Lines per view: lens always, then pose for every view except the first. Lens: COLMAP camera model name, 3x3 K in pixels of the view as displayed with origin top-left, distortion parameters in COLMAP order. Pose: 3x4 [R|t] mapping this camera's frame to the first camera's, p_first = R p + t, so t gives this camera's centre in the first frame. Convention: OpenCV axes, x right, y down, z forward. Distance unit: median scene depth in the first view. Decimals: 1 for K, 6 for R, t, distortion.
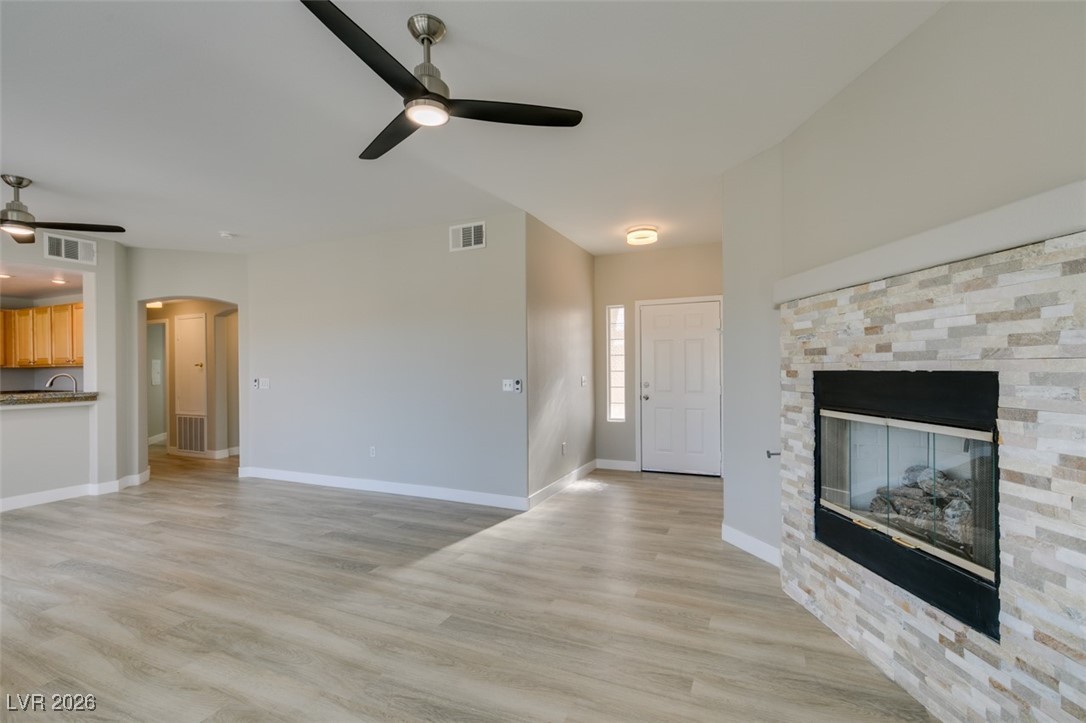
lens RADIAL K [[486.6, 0, 541.4], [0, 486.6, 367.6], [0, 0, 1]] dist [0.002267, 0.000162]
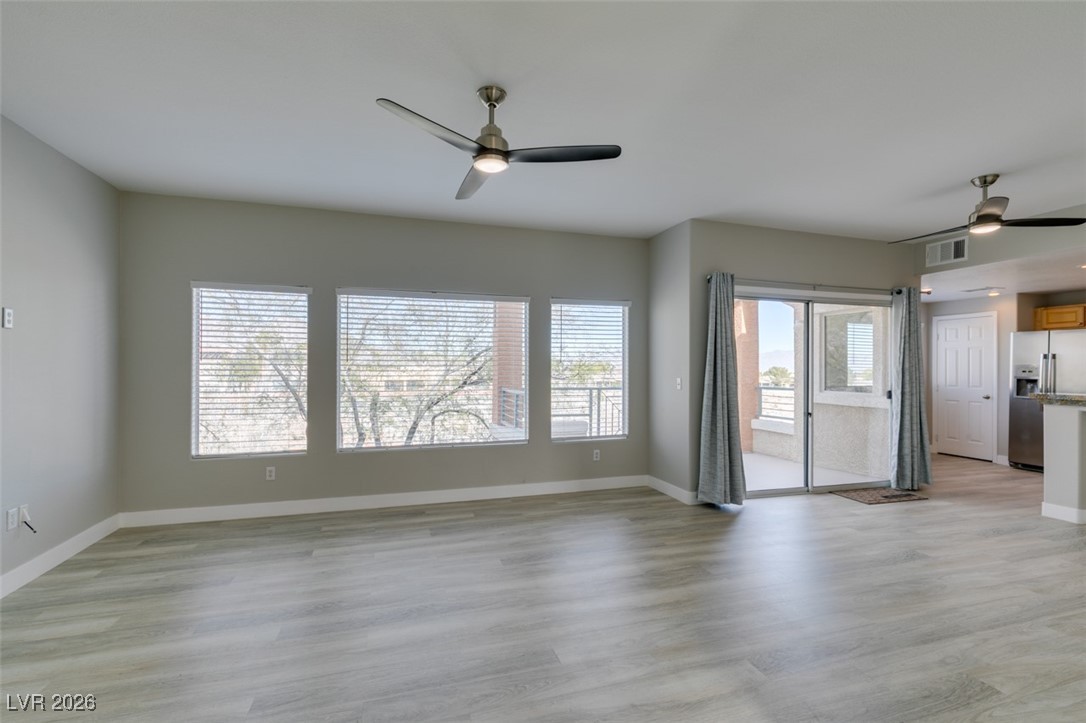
lens RADIAL K [[486.6, 0, 541.4], [0, 486.6, 367.6], [0, 0, 1]] dist [0.002267, 0.000162]
pose [[-0.753415, 0.005871, -0.657519, 0.386626], [0.003492, 0.999982, 0.004926, -0.005778], [0.657536, 0.001415, -0.753422, 1.593584]]
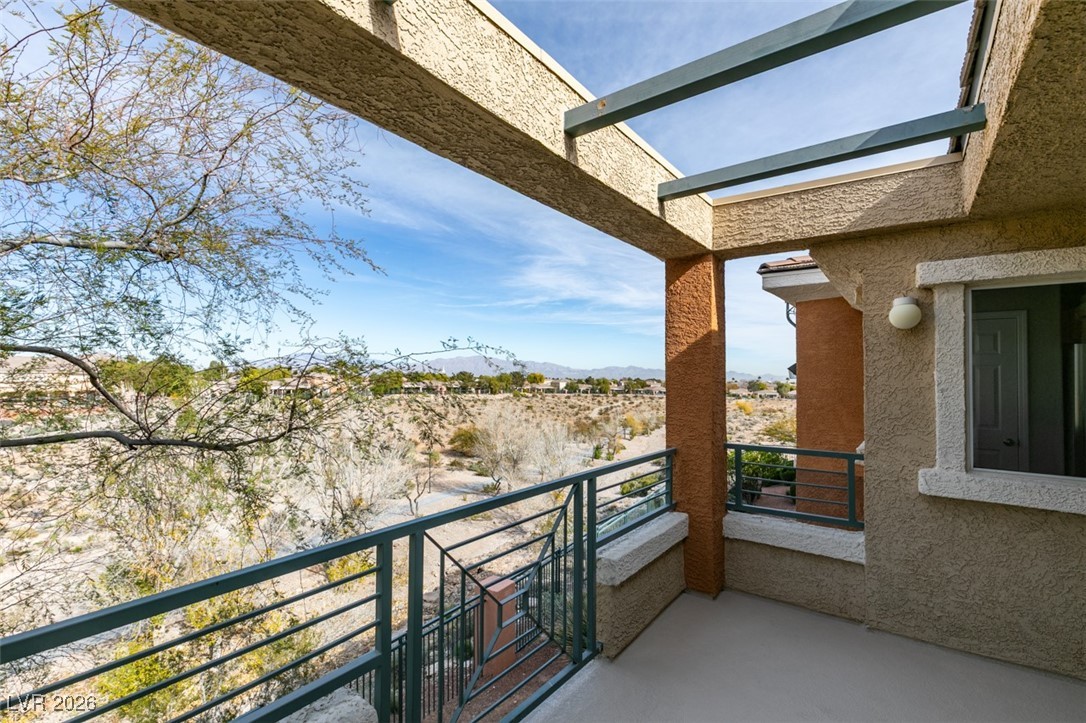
lens RADIAL K [[486.6, 0, 541.4], [0, 486.6, 367.6], [0, 0, 1]] dist [0.002267, 0.000162]
pose [[-0.231543, -0.001536, -0.972823, -1.139290], [0.003579, 0.999991, -0.002430, -0.089195], [0.972818, -0.004044, -0.231536, -0.024216]]
